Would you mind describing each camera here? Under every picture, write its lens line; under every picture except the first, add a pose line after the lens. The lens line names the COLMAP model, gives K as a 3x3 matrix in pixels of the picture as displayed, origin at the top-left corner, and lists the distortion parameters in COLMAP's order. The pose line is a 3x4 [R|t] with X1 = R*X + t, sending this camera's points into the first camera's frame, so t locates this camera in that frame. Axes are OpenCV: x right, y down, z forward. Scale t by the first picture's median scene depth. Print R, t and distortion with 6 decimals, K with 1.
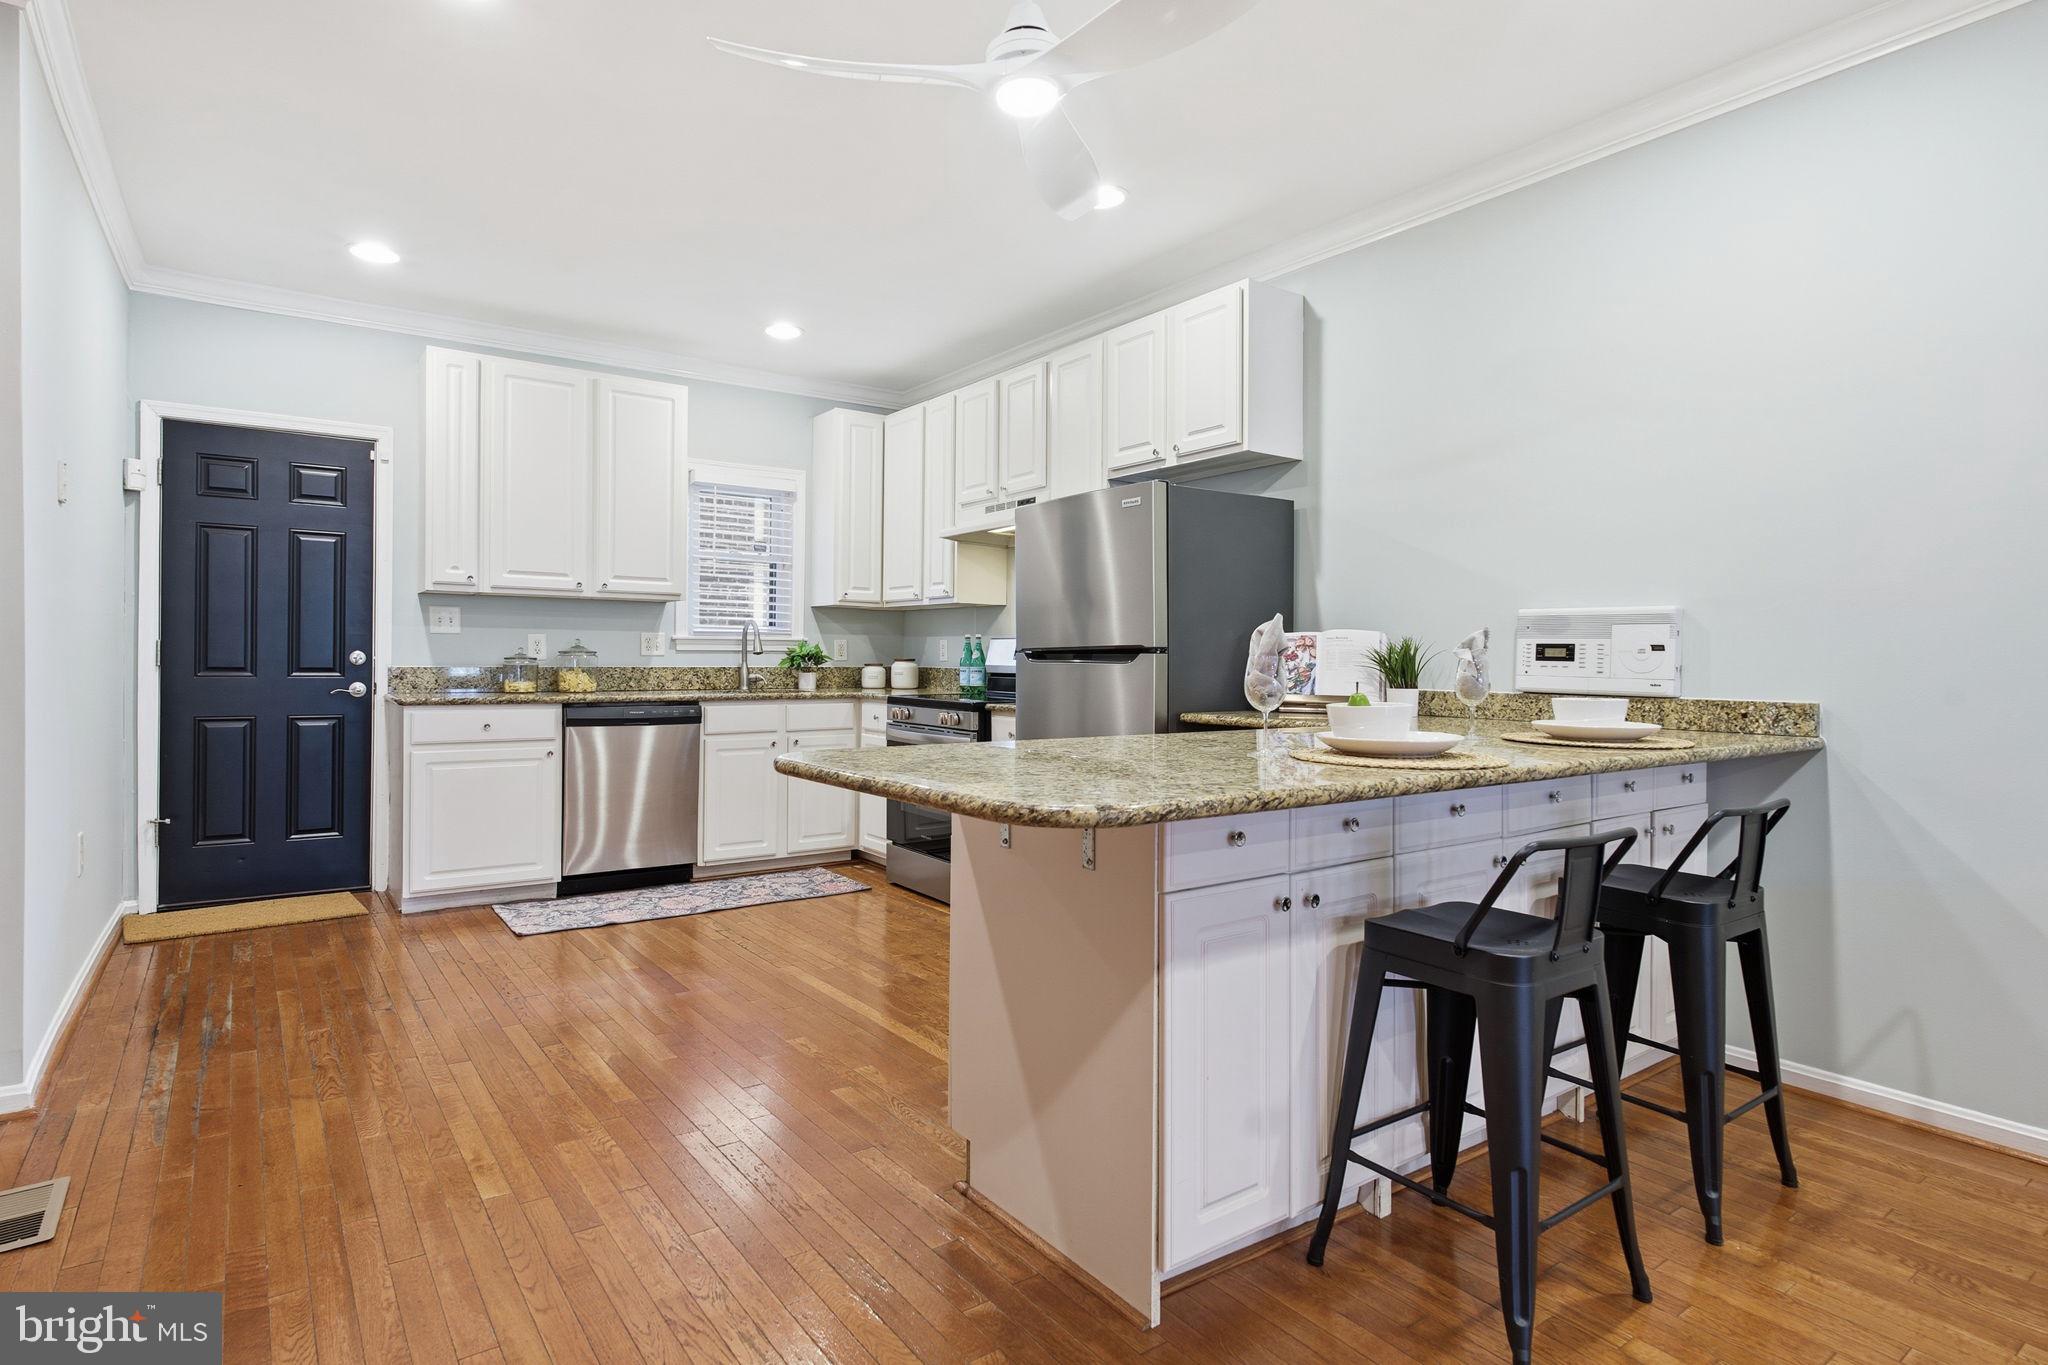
lens RADIAL K [[1087.8, 0, 1029.9], [0, 1087.8, 672.4], [0, 0, 1]] dist [0.002510, -0.000057]
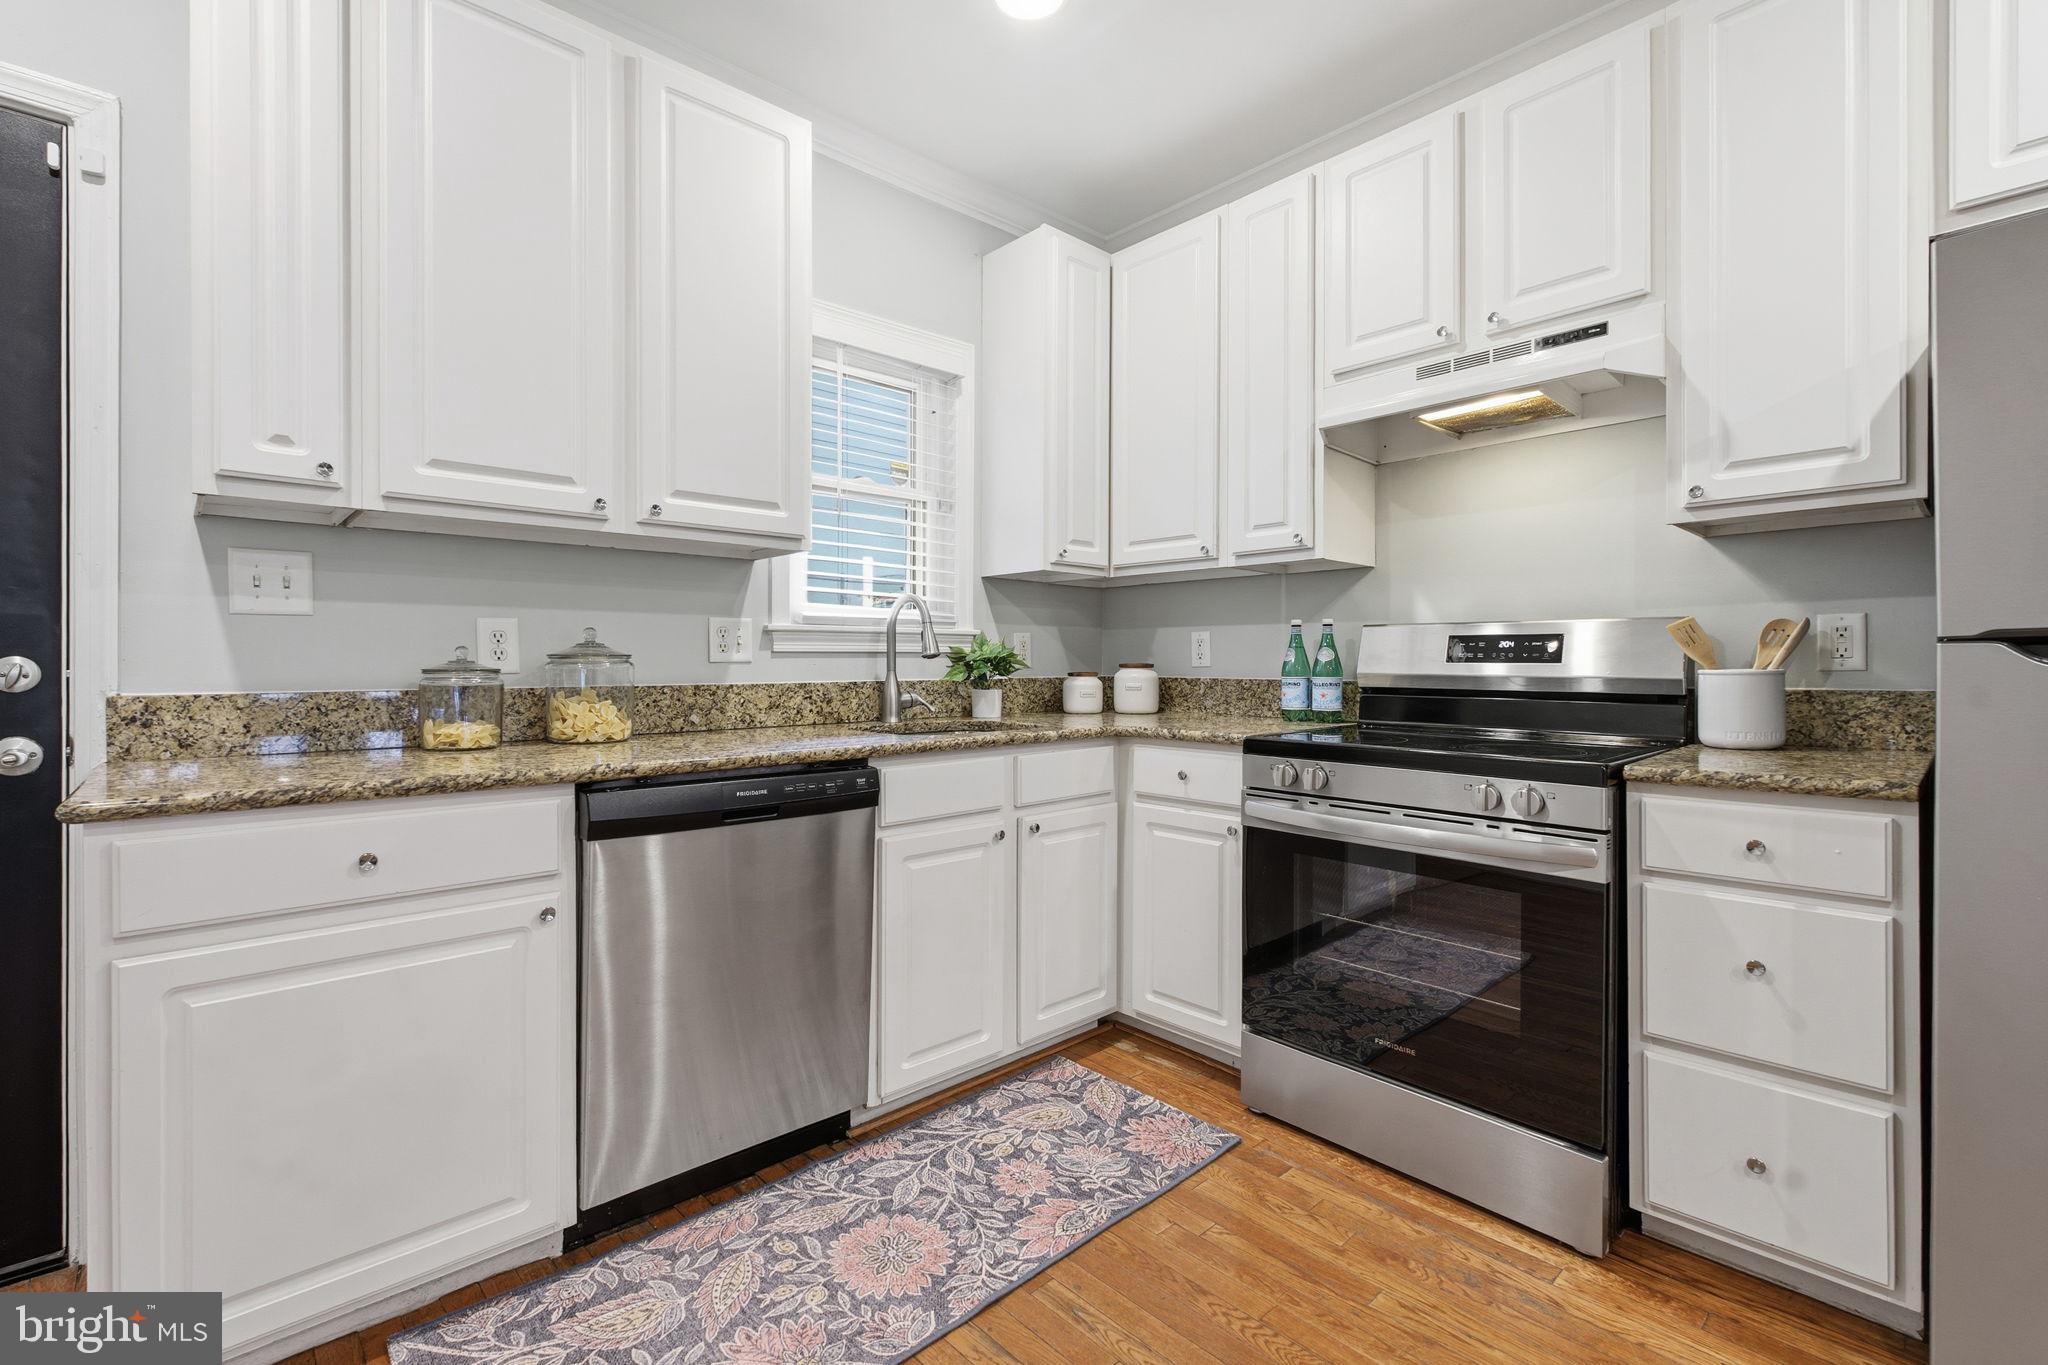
lens RADIAL K [[913.2, 0, 1019.9], [0, 913.2, 671.6], [0, 0, 1]] dist [0.000861, -0.000417]
pose [[0.992669, -0.010757, 0.120383, -0.280625], [0.011115, 0.999936, -0.002299, -0.008959], [-0.120350, 0.003620, 0.992725, 0.590176]]
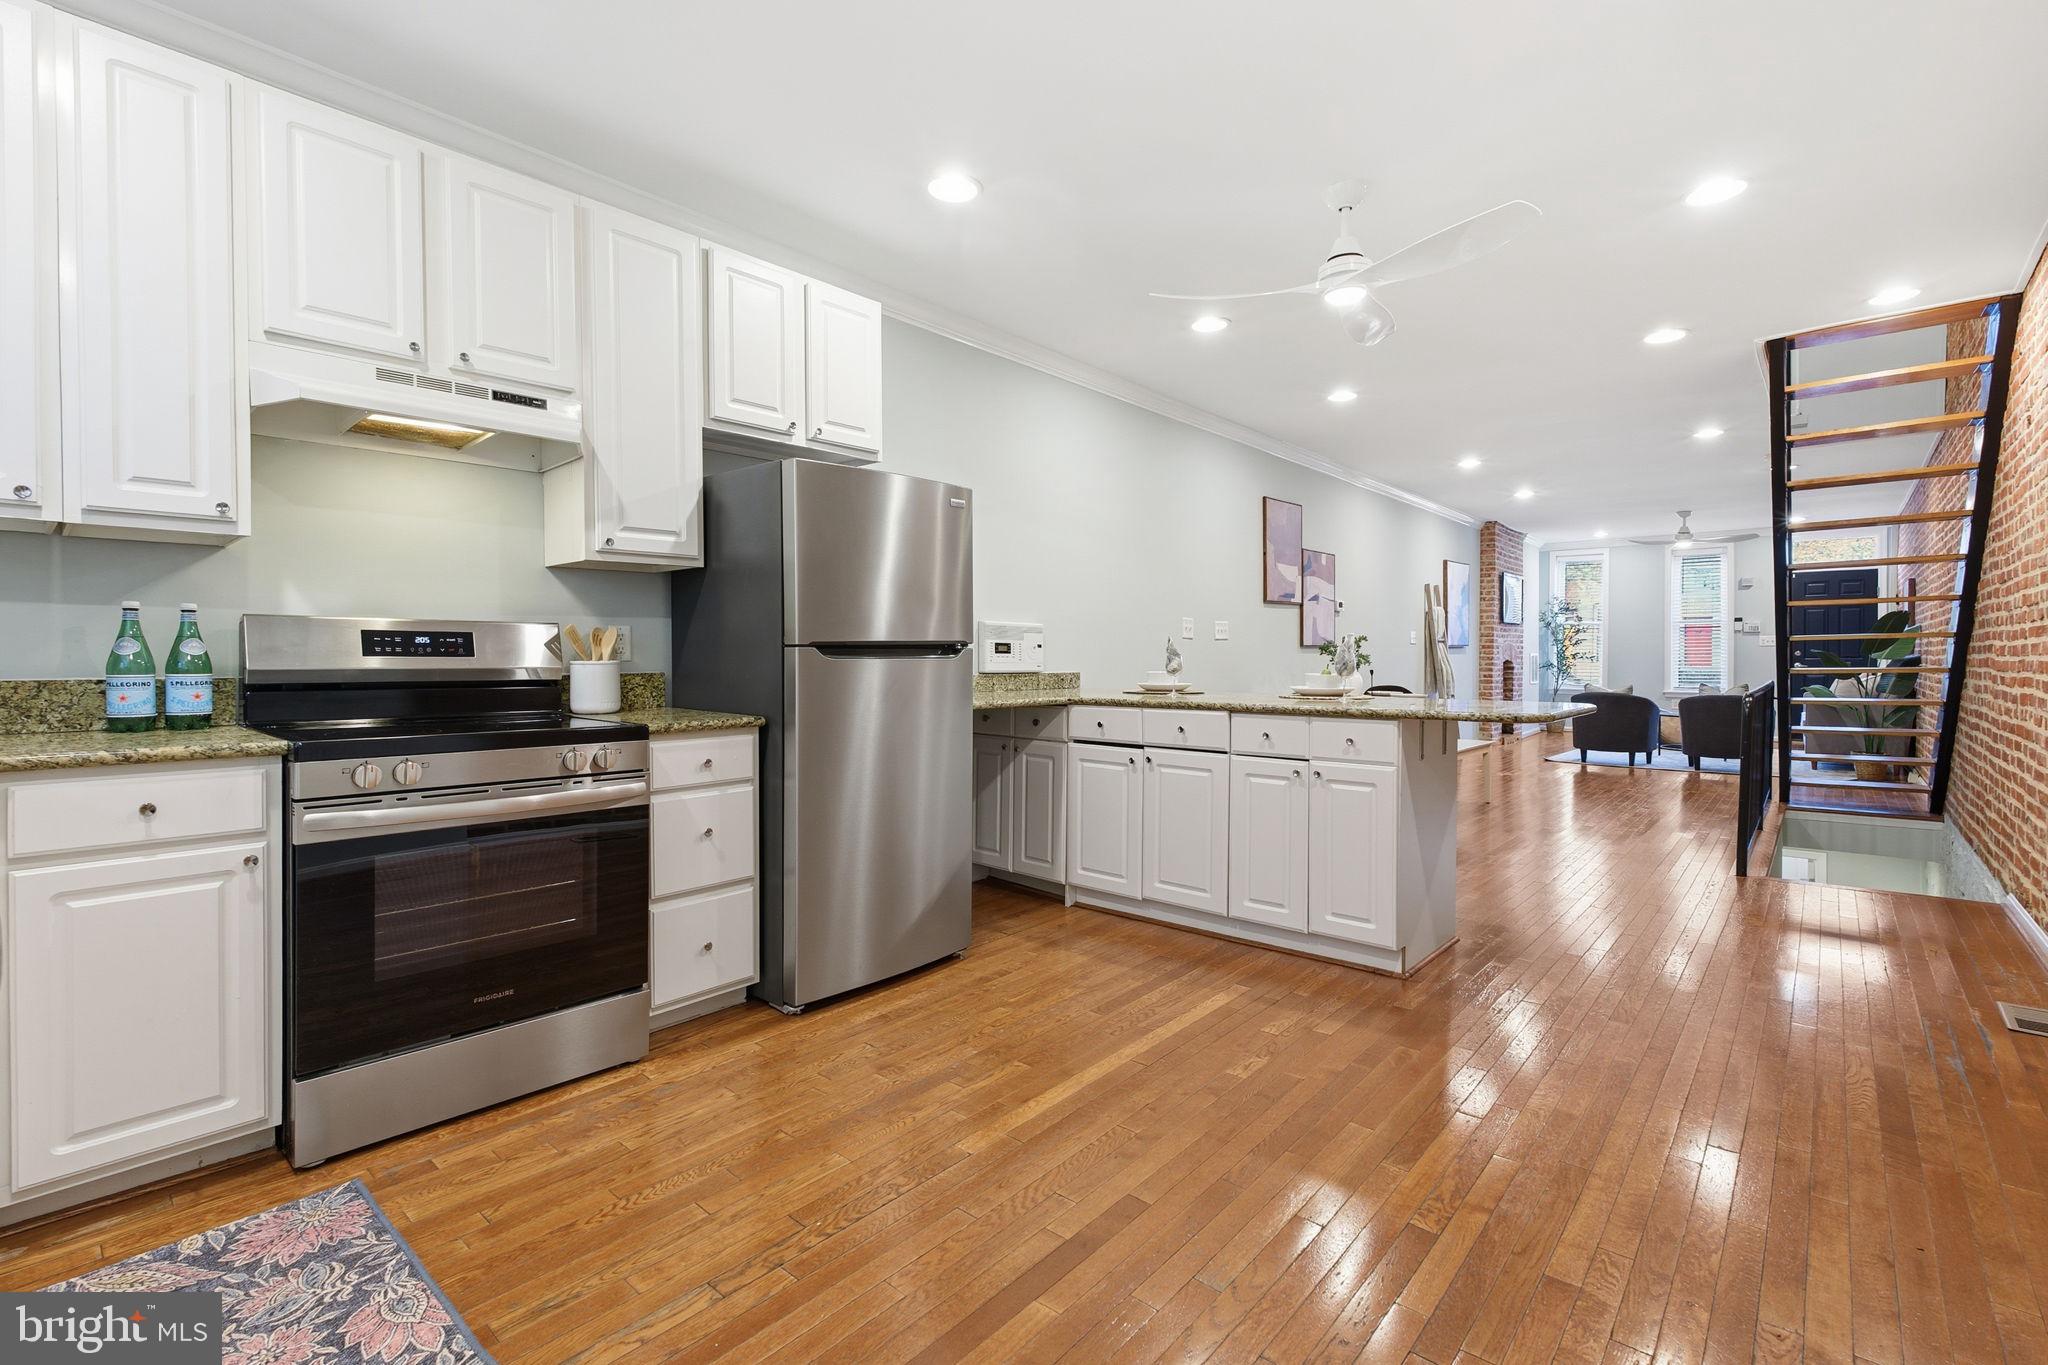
lens RADIAL K [[913.2, 0, 1019.9], [0, 913.2, 671.6], [0, 0, 1]] dist [0.000861, -0.000417]
pose [[-0.216533, -0.026085, 0.975927, -0.541141], [0.011097, 0.999513, 0.029178, -0.014283], [-0.976212, 0.017147, -0.216138, 0.790474]]
